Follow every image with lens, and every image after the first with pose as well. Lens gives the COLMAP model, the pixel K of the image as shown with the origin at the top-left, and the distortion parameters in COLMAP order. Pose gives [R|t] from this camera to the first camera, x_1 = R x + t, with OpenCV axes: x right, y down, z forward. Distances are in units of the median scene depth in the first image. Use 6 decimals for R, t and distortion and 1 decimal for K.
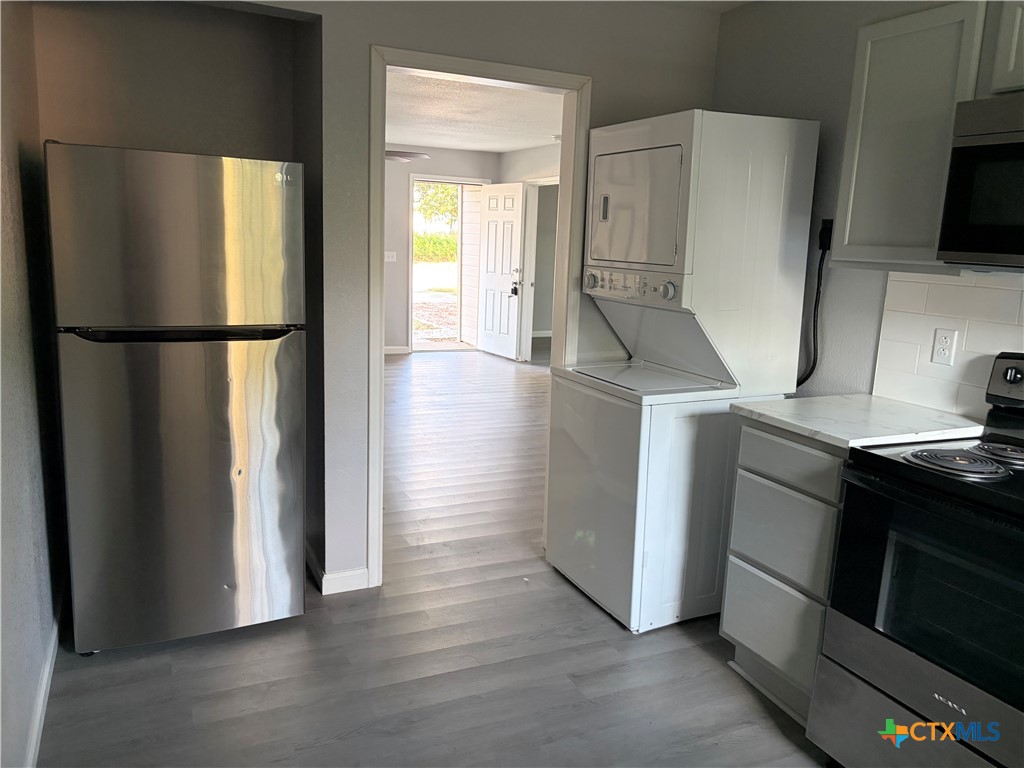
lens RADIAL K [[778.9, 0, 513.9], [0, 778.9, 390.5], [0, 0, 1]] dist [0.053409, -0.051331]
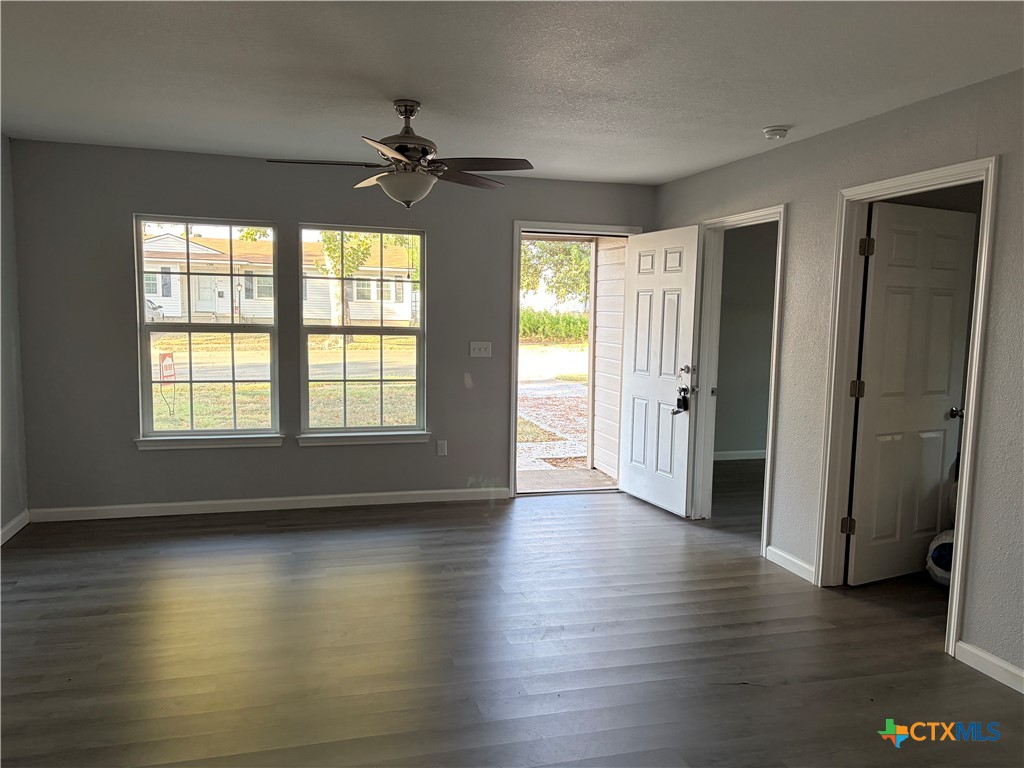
lens RADIAL K [[778.9, 0, 505.0], [0, 778.9, 386.1], [0, 0, 1]] dist [0.053409, -0.051331]
pose [[0.983570, -0.003270, -0.180497, -0.024547], [-0.015343, 0.994704, -0.101626, -0.074442], [0.179874, 0.102726, 0.978311, 0.371036]]
